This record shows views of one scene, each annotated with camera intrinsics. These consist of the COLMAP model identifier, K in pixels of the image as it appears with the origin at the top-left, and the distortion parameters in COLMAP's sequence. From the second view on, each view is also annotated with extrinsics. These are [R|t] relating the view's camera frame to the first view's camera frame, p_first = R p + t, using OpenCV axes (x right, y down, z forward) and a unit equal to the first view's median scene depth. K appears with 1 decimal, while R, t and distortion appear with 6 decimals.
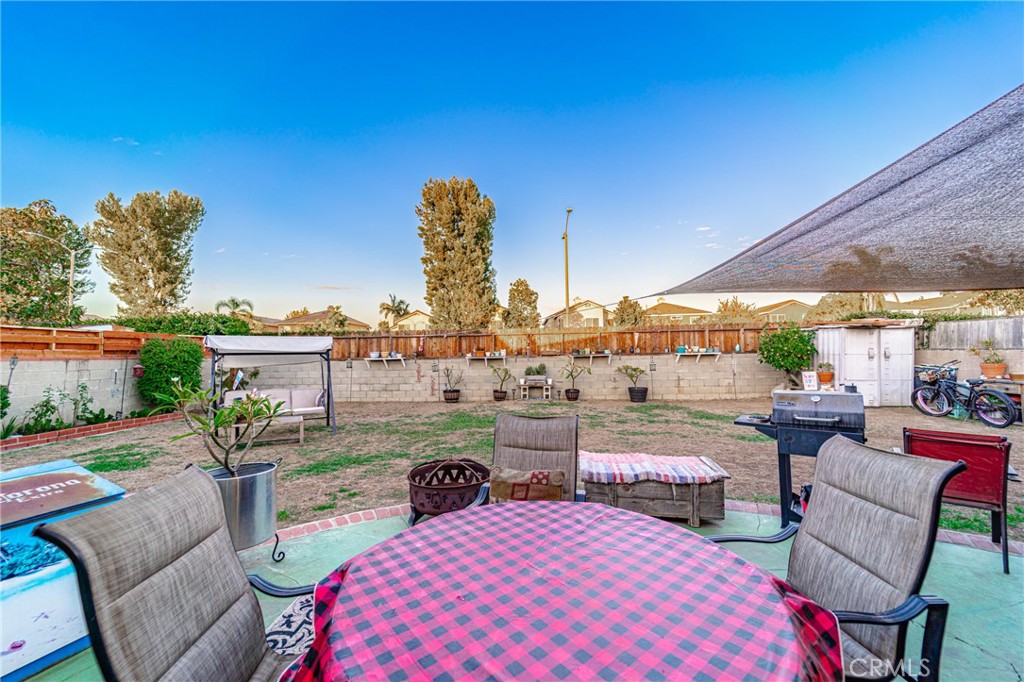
lens RADIAL K [[412.7, 0, 517.5], [0, 412.7, 338.7], [0, 0, 1]] dist [-0.005838, -0.000584]
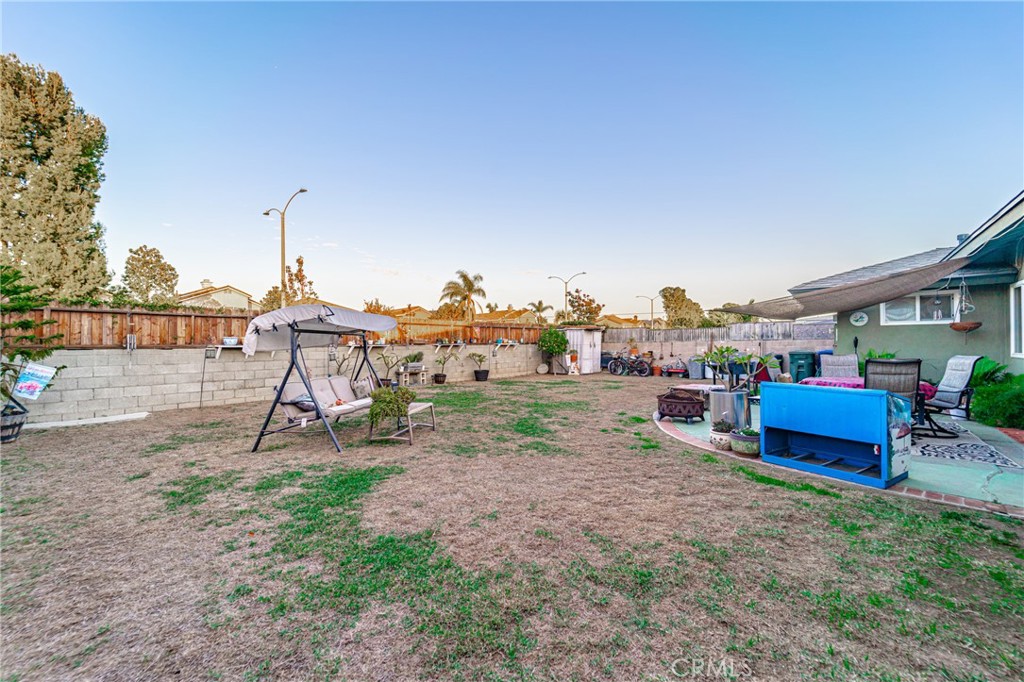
lens RADIAL K [[412.7, 0, 501.1], [0, 412.7, 345.2], [0, 0, 1]] dist [-0.005838, -0.000584]
pose [[0.592835, 0.010584, 0.805255, -0.681021], [-0.026861, 0.999617, 0.006636, 0.030569], [-0.804876, -0.025564, 0.592892, 0.184190]]
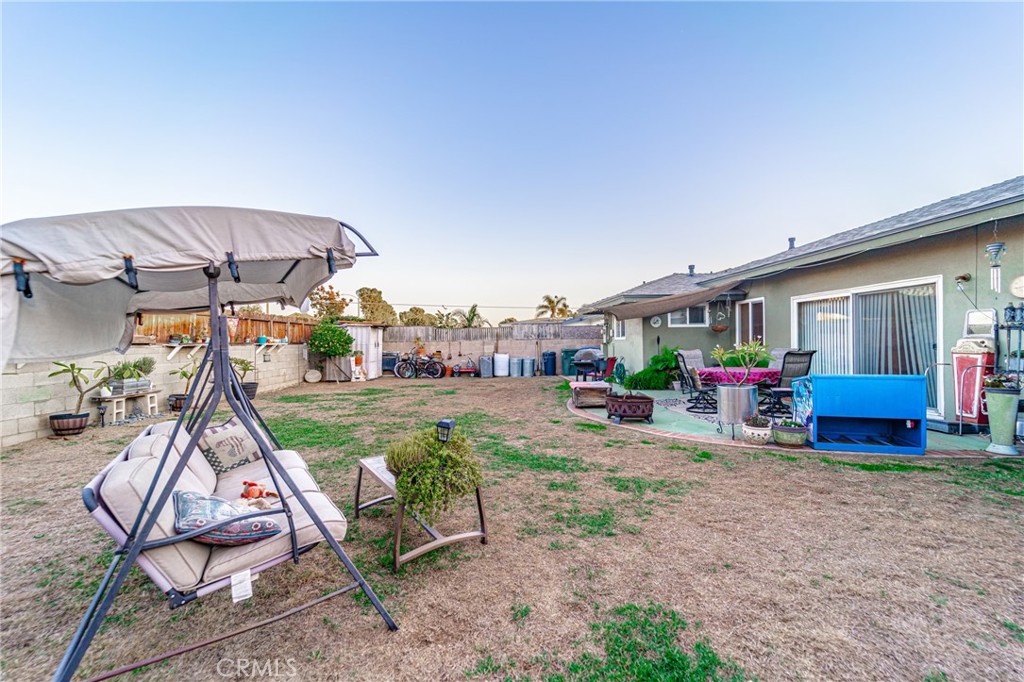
lens RADIAL K [[412.7, 0, 499.9], [0, 412.7, 343.0], [0, 0, 1]] dist [-0.005838, -0.000584]
pose [[-0.116361, 0.016886, 0.993063, -0.594829], [-0.016532, 0.999684, -0.018935, 0.042462], [-0.993069, -0.018621, -0.116045, 0.557985]]
